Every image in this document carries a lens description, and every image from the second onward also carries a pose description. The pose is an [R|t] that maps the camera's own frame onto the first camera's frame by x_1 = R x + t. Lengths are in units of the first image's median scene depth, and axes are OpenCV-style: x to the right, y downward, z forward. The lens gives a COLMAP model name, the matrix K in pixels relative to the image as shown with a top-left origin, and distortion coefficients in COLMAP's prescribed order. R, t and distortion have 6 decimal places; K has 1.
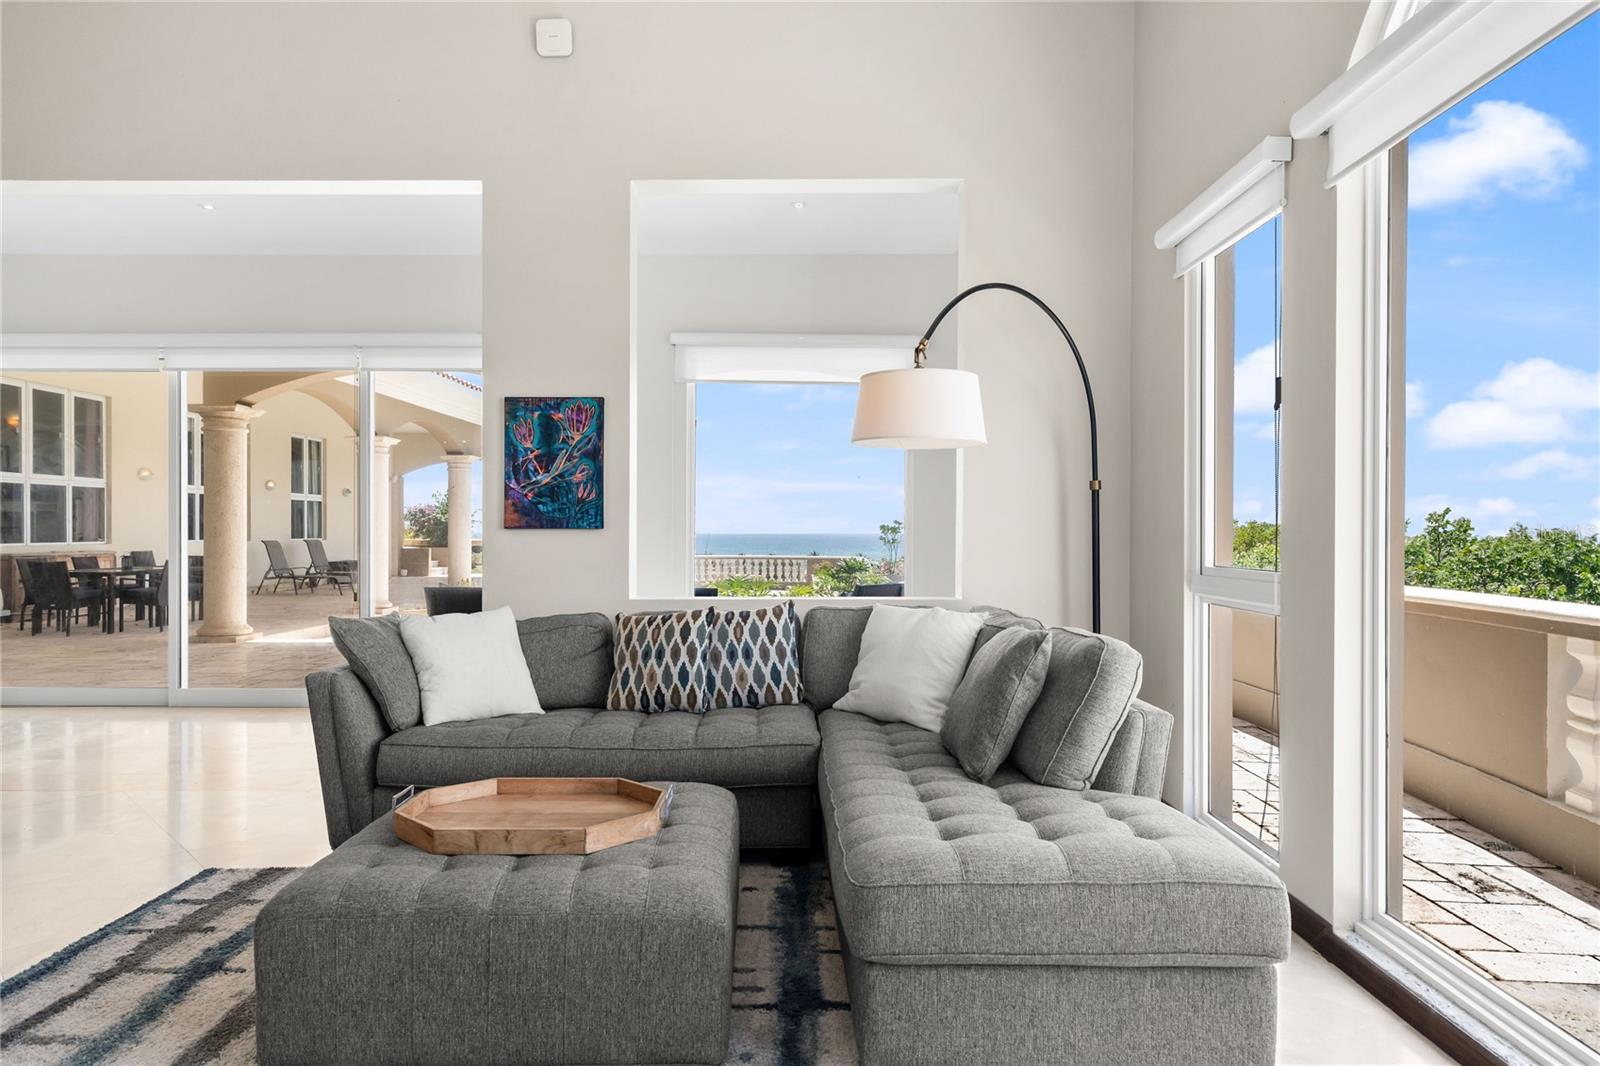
lens RADIAL K [[961.4, 0, 781.1], [0, 961.4, 532.3], [0, 0, 1]] dist [0.006164, 0.001993]
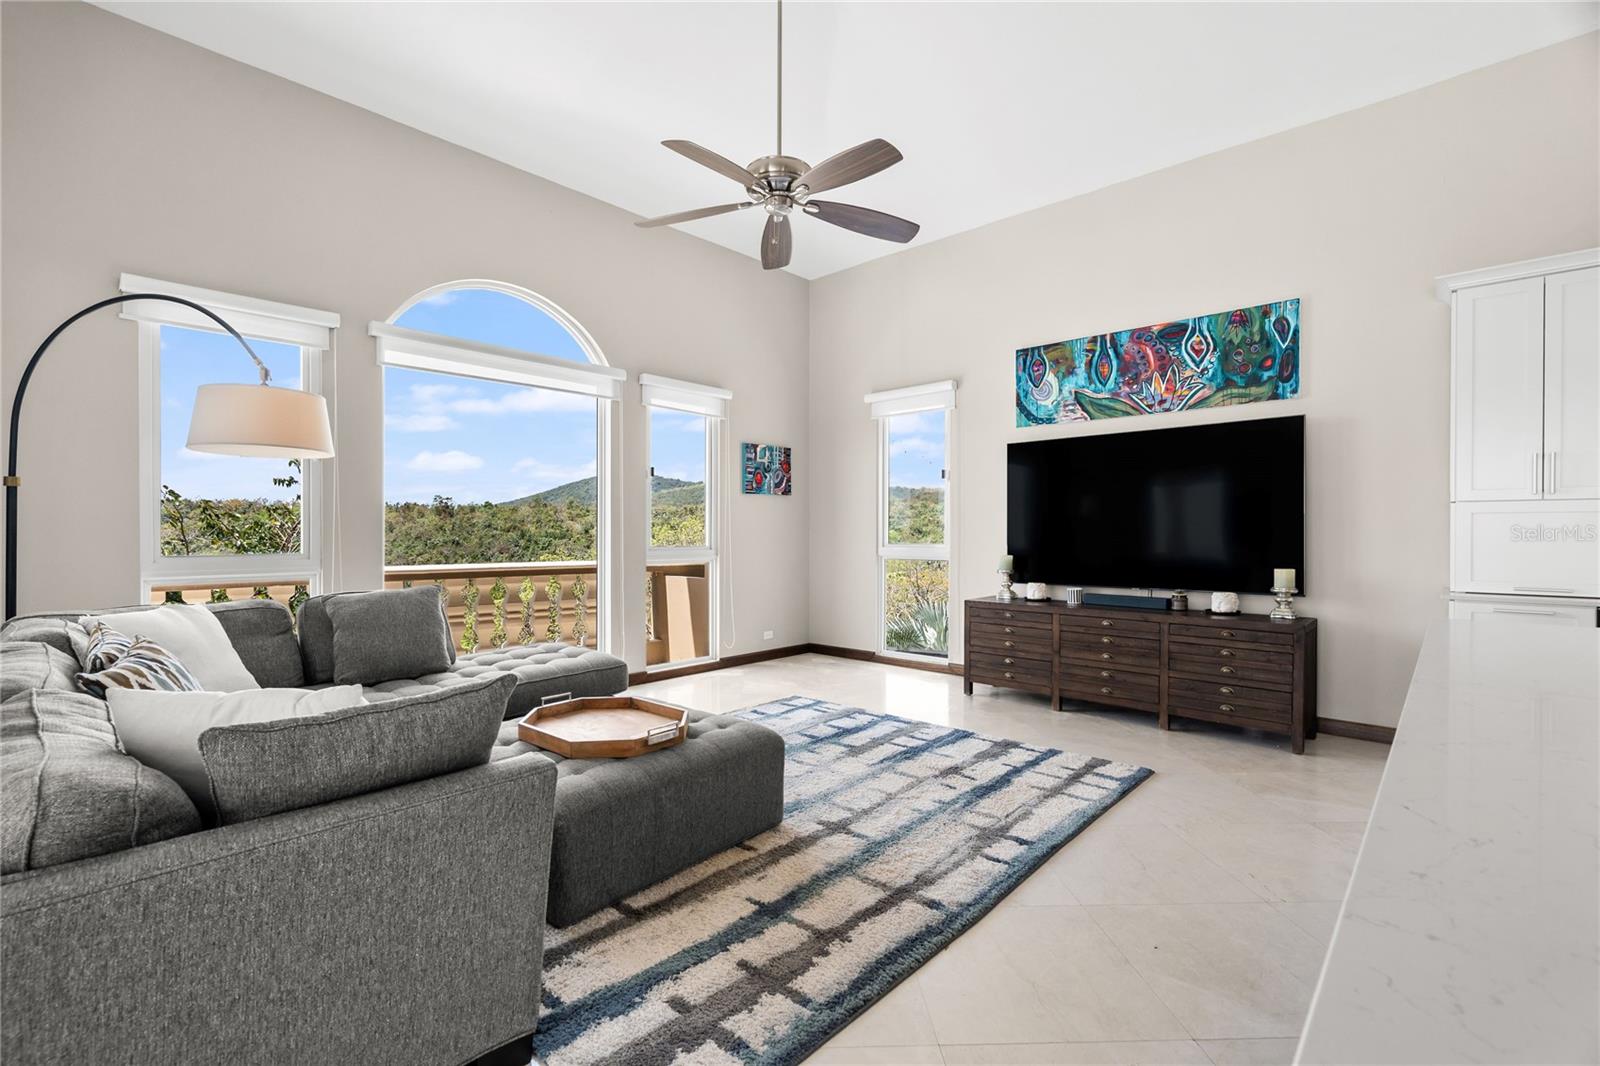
lens RADIAL K [[716.9, 0, 793.5], [0, 716.9, 533.2], [0, 0, 1]] dist [-0.003587, 0.001305]
pose [[-0.744728, -0.003906, 0.667357, -0.813465], [0.000846, 0.999977, 0.006796, -0.001671], [-0.667368, 0.005626, -0.744707, 1.108086]]
